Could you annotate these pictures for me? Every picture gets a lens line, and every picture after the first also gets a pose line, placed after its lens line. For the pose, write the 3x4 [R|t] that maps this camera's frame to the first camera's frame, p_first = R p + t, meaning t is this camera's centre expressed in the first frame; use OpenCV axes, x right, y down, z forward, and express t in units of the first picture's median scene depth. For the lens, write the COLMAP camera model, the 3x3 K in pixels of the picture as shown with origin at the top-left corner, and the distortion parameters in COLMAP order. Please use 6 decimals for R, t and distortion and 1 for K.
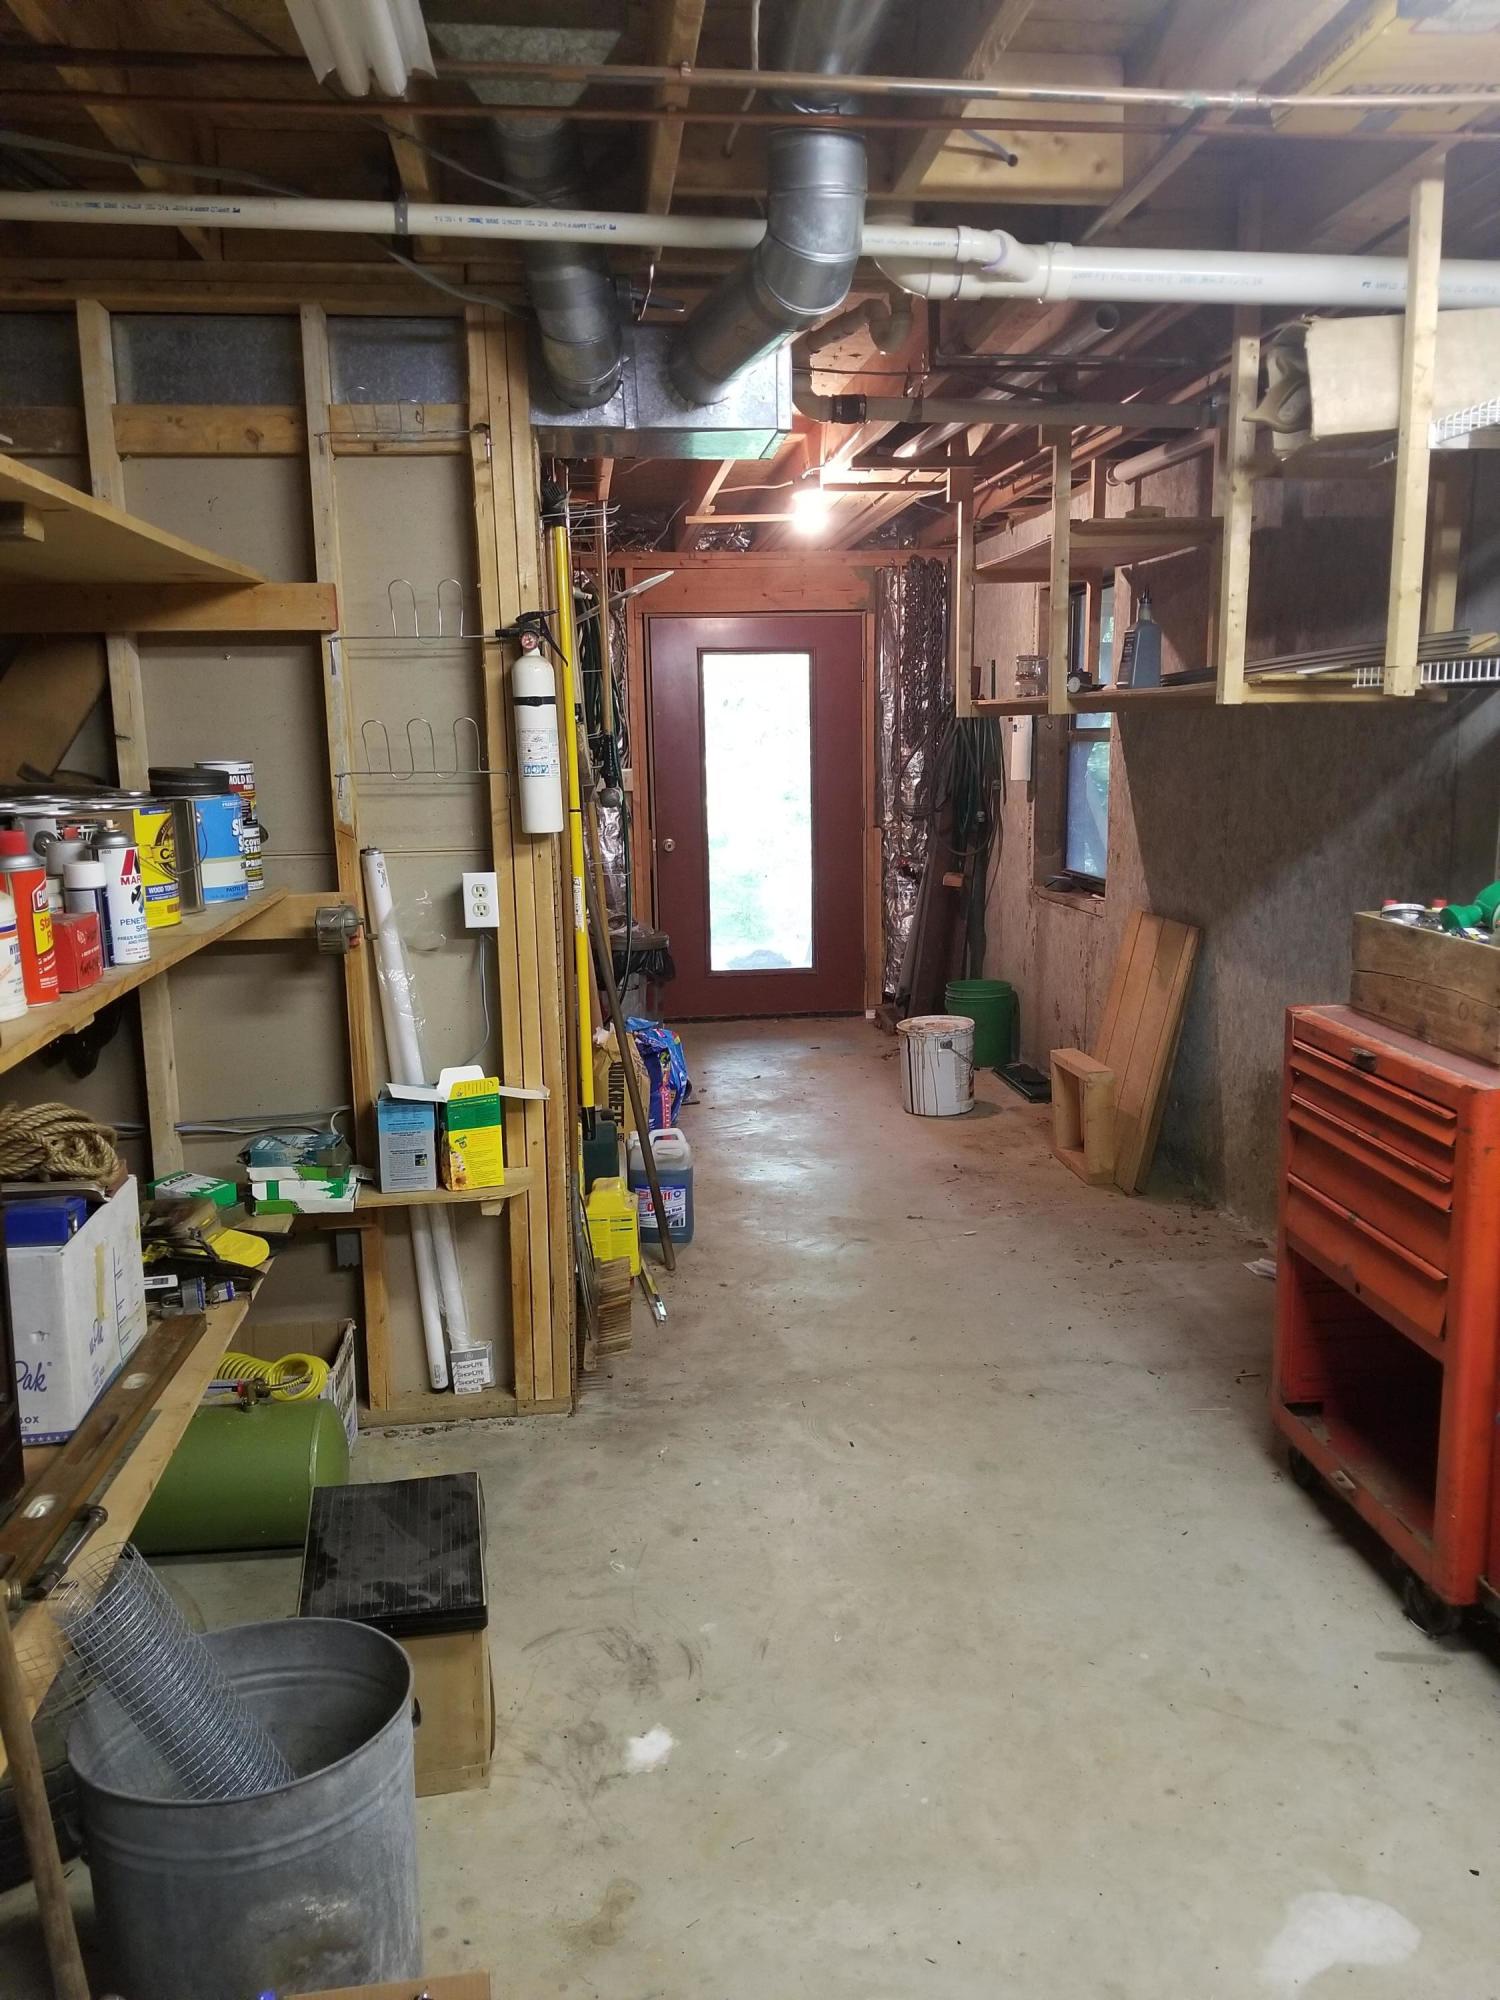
lens RADIAL K [[1534.0, 0, 750.0], [0, 1534.0, 1000.0], [0, 0, 1]] dist [0.126990, -0.164235]
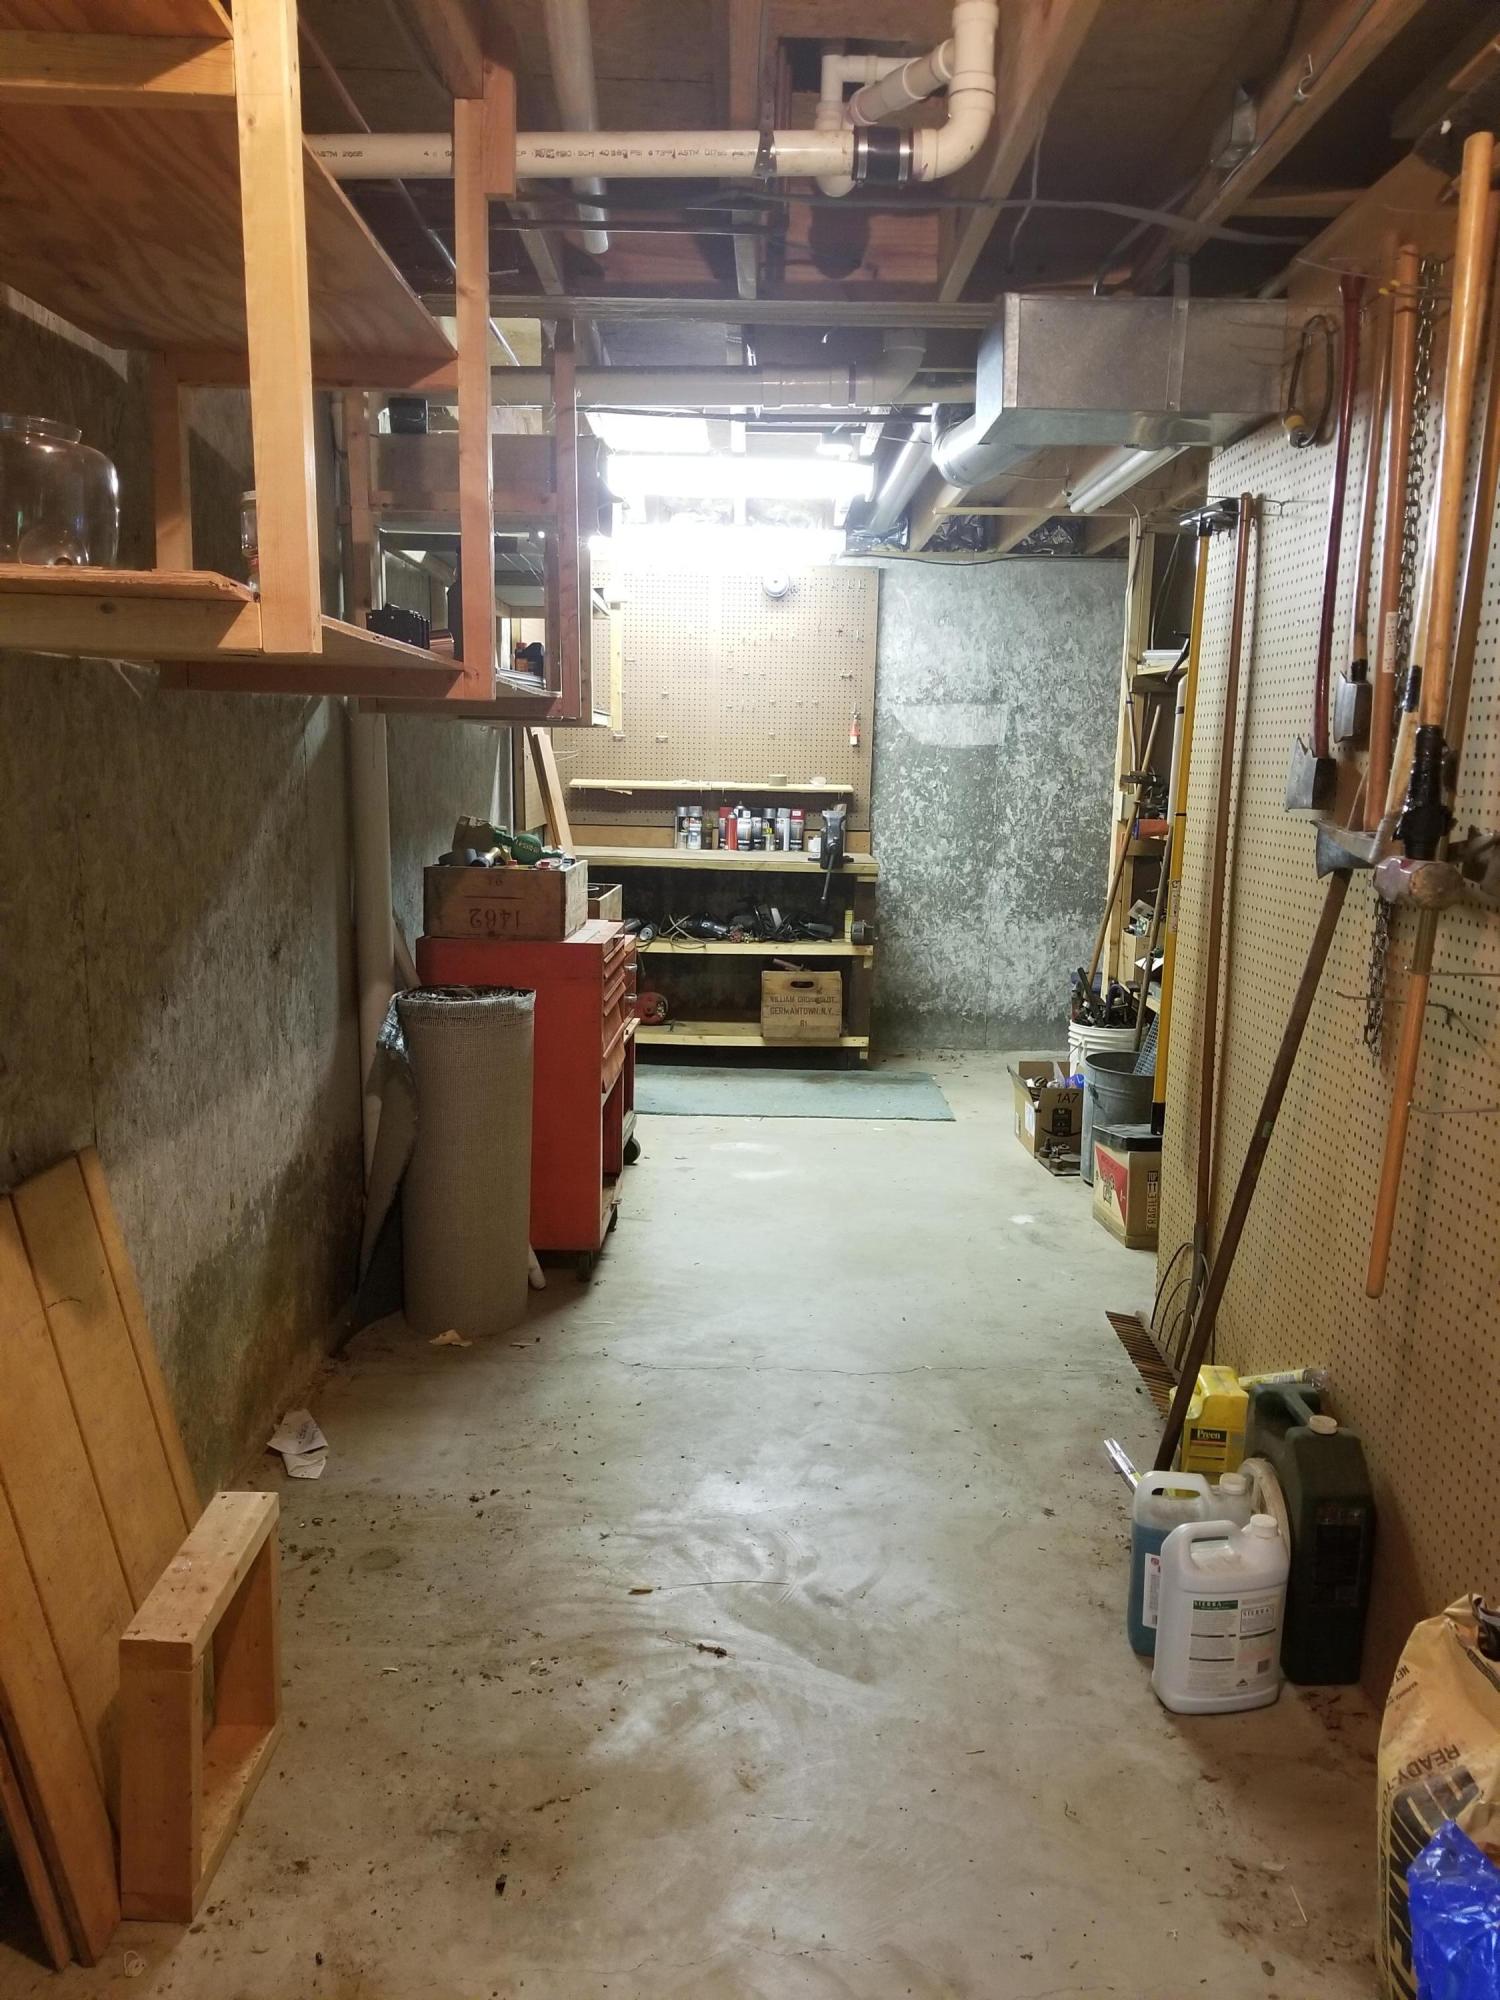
lens RADIAL K [[1534.0, 0, 750.0], [0, 1534.0, 1000.0], [0, 0, 1]] dist [0.126990, -0.164235]
pose [[-0.994036, -0.015854, 0.107898, 0.050364], [0.020162, 0.945605, 0.324692, -0.302454], [-0.107176, 0.324931, -0.939645, 1.787740]]
